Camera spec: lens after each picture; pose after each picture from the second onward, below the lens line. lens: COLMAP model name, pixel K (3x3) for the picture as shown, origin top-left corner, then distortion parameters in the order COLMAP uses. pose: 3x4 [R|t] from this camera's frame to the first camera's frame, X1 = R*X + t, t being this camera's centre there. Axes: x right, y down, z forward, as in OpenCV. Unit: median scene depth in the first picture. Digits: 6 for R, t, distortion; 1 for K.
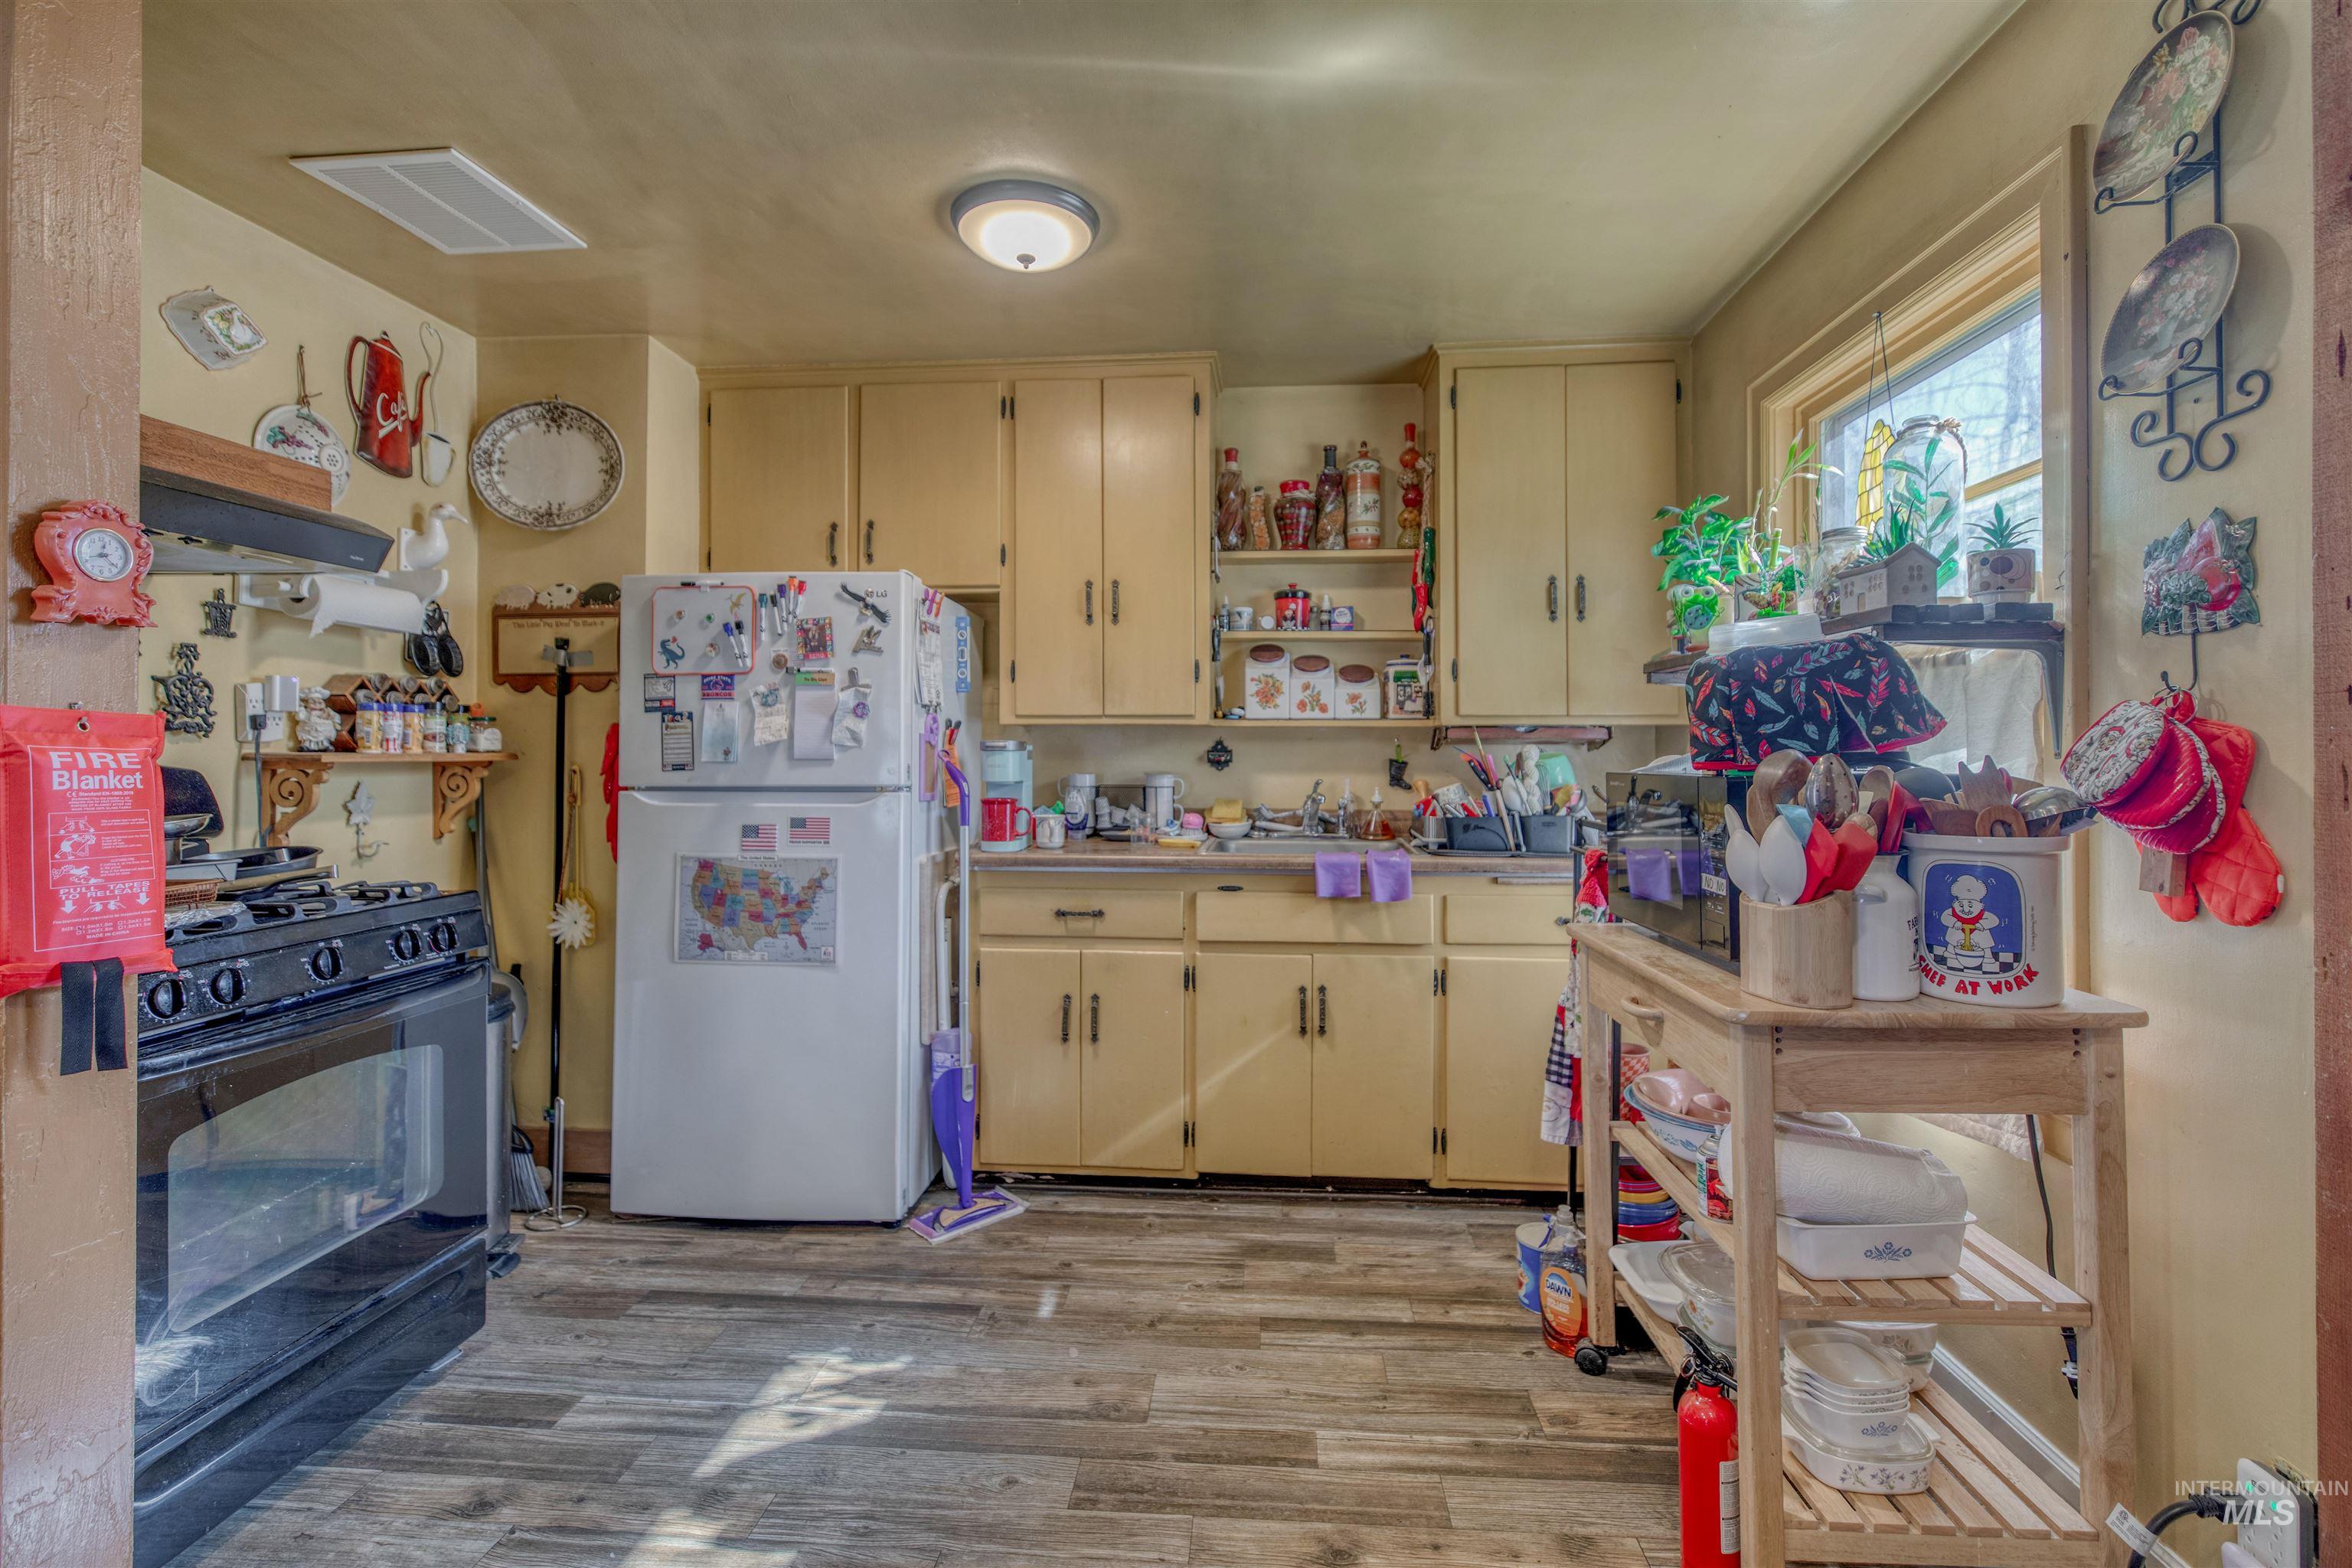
lens RADIAL K [[1071.1, 0, 1185.8], [0, 1071.1, 742.4], [0, 0, 1]] dist [0.006179, -0.001449]
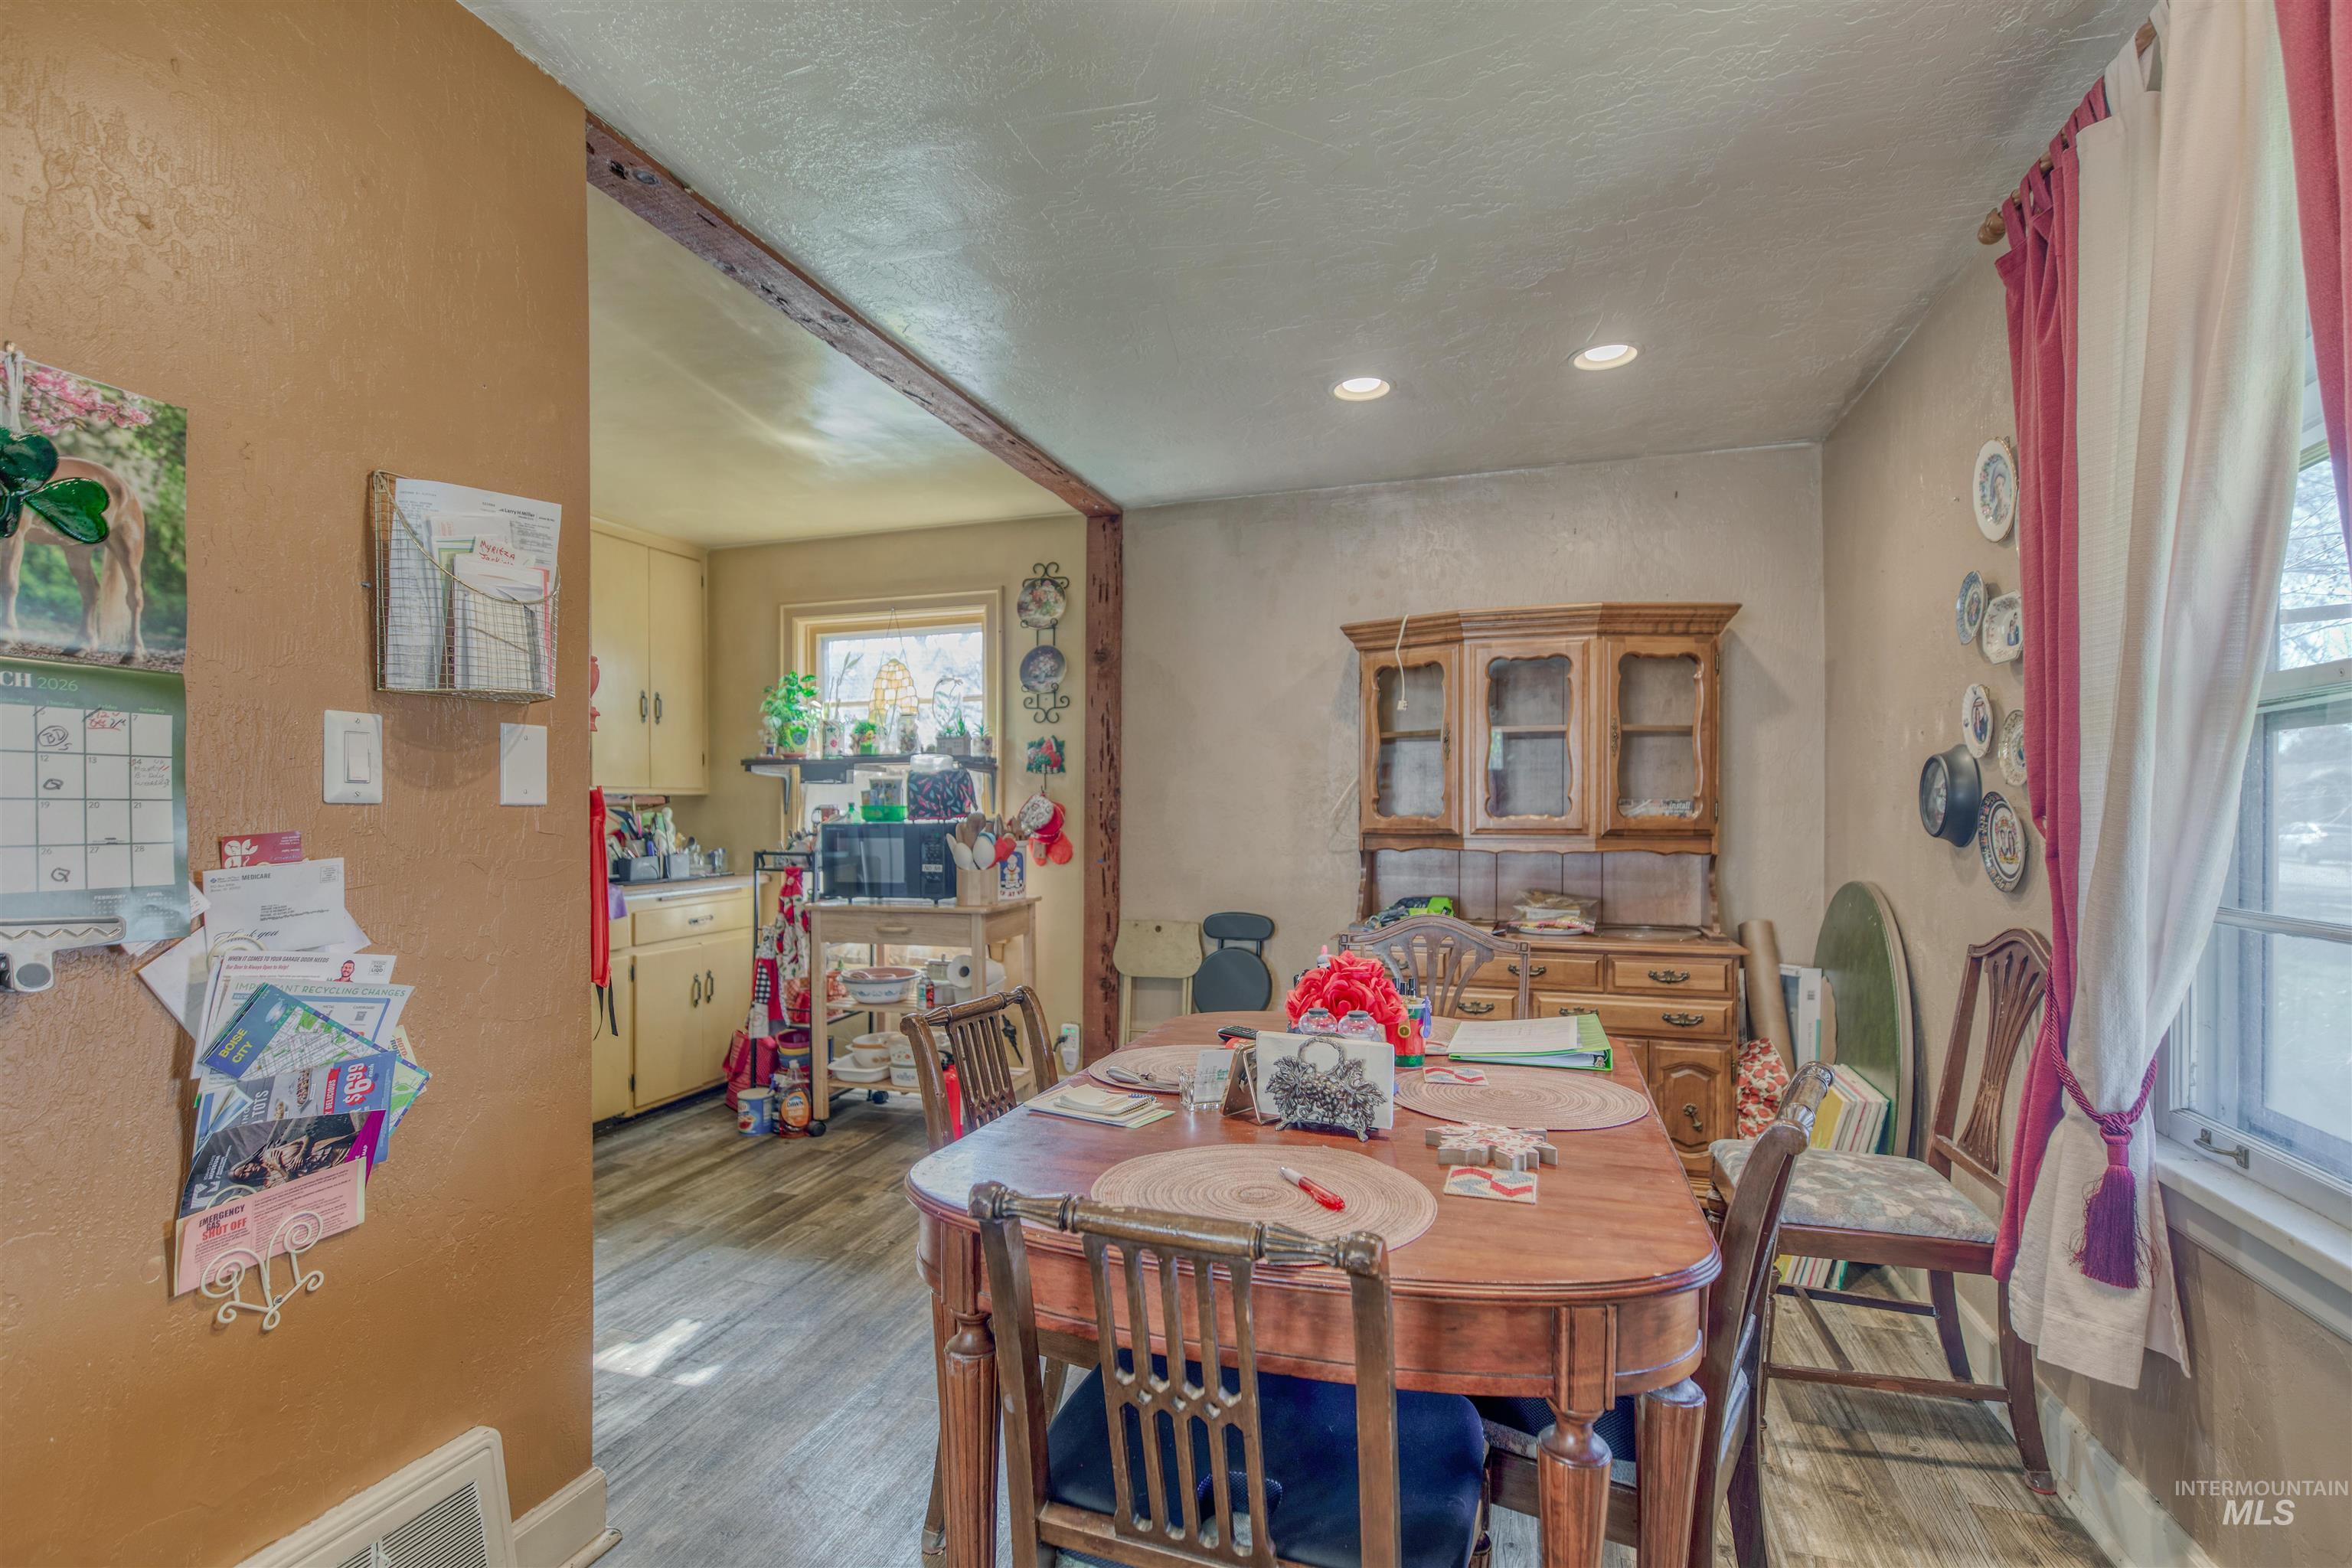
lens RADIAL K [[1071.1, 0, 1184.1], [0, 1071.1, 820.1], [0, 0, 1]] dist [0.006179, -0.001449]
pose [[0.225496, -0.011272, 0.974179, -1.741457], [-0.005125, 0.999905, 0.012756, -0.007373], [-0.974231, -0.007870, 0.225417, -0.079796]]
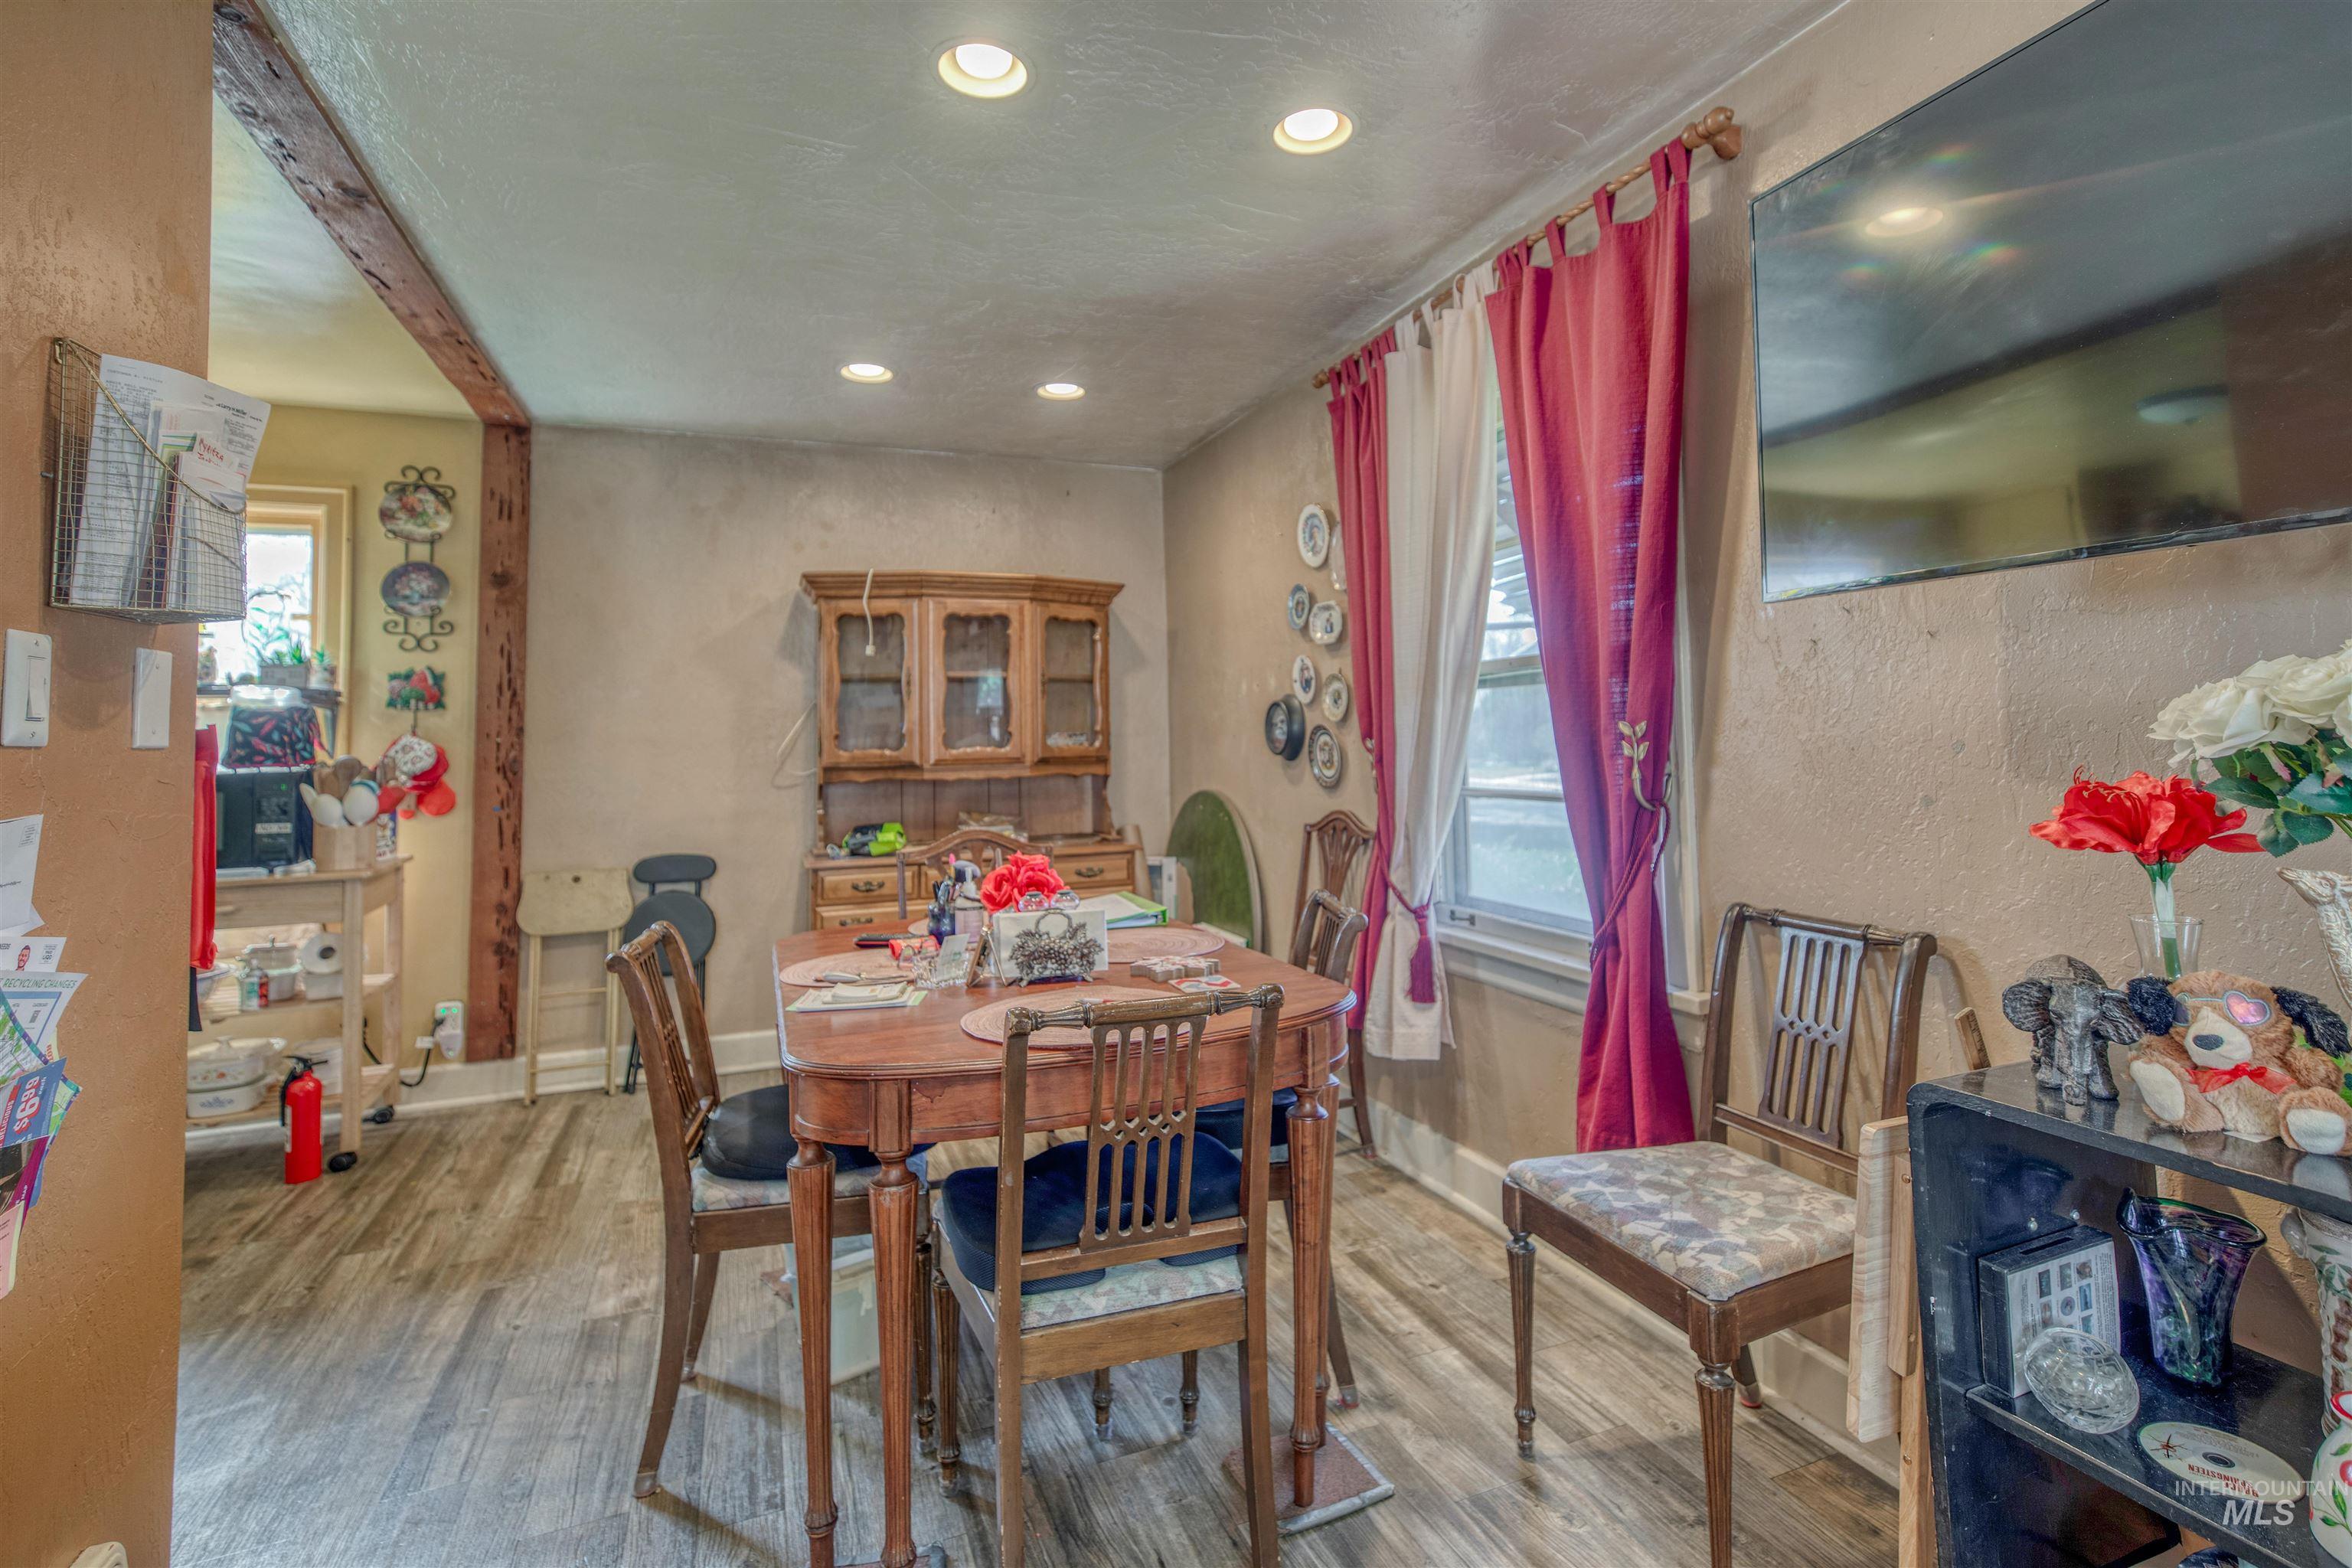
lens RADIAL K [[1071.1, 0, 1181.8], [0, 1071.1, 695.4], [0, 0, 1]] dist [0.006179, -0.001449]
pose [[-0.435213, 0.044465, 0.899229, -1.986390], [0.012155, 0.998979, -0.043514, -0.000192], [-0.900246, -0.008008, -0.435309, 0.394737]]
